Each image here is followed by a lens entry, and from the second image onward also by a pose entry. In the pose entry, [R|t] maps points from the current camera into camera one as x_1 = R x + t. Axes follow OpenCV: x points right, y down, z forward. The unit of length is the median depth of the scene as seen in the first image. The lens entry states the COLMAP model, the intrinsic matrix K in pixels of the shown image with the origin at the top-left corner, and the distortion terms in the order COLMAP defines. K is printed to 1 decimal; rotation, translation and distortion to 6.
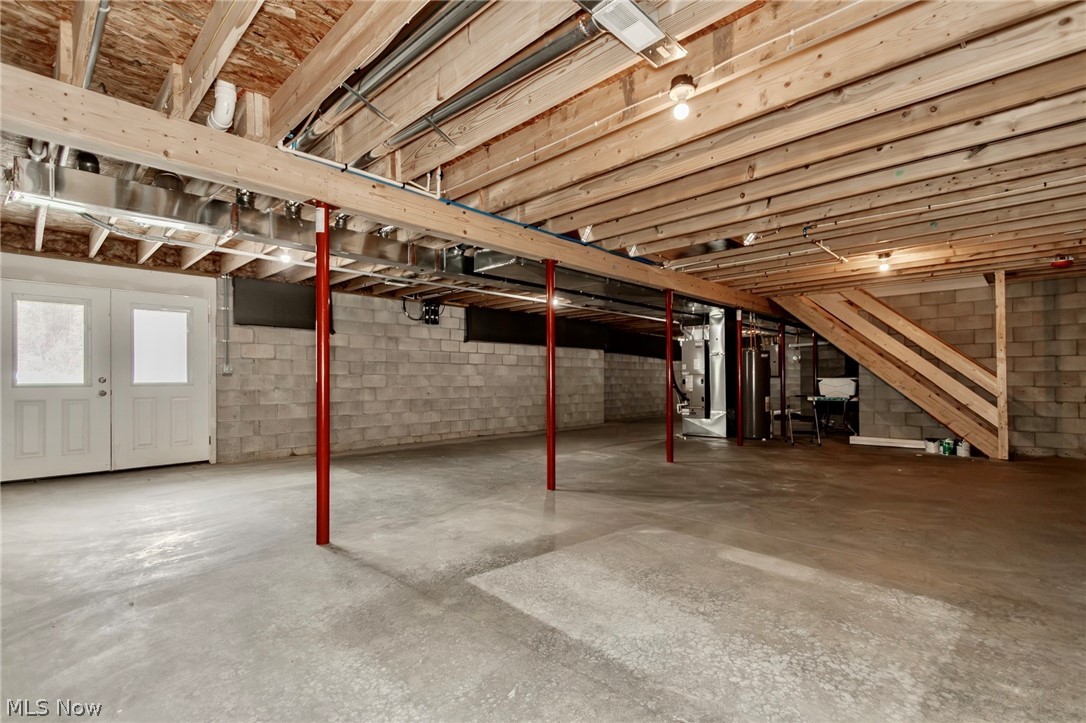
lens RADIAL K [[501.6, 0, 542.3], [0, 501.6, 369.0], [0, 0, 1]] dist [0.001664, -0.001713]
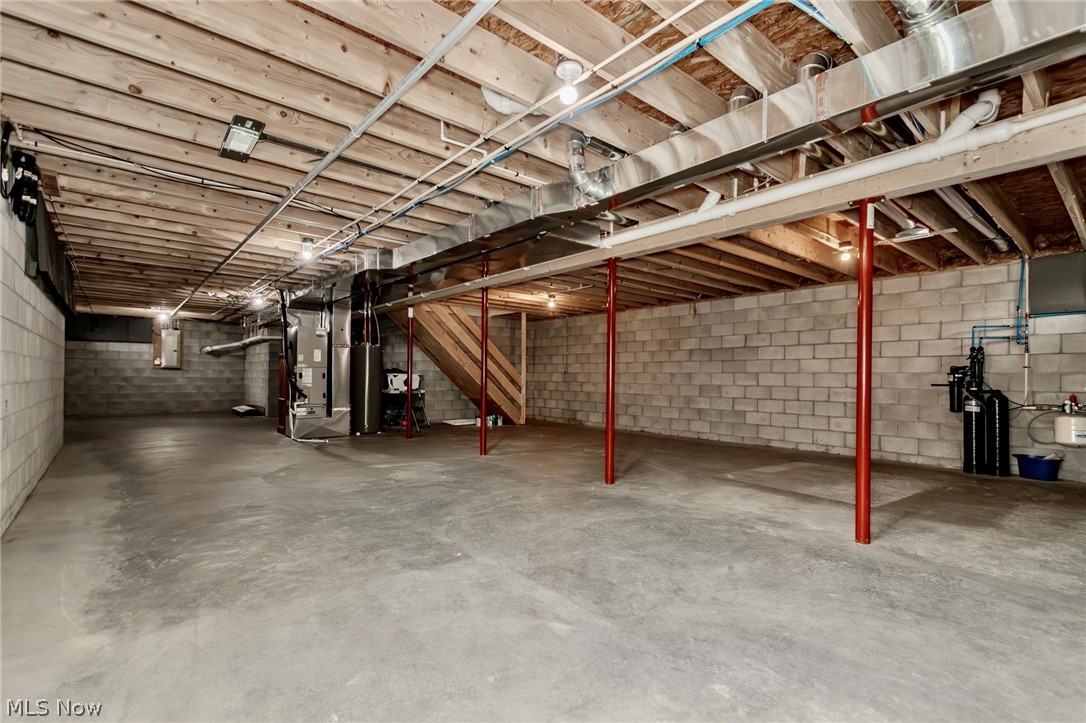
lens RADIAL K [[501.6, 0, 542.3], [0, 501.6, 369.0], [0, 0, 1]] dist [0.001664, -0.001713]
pose [[0.110673, 0.024079, 0.993565, -0.875523], [-0.036956, 0.999115, -0.020097, 0.030024], [-0.993170, -0.034494, 0.111465, 0.895753]]
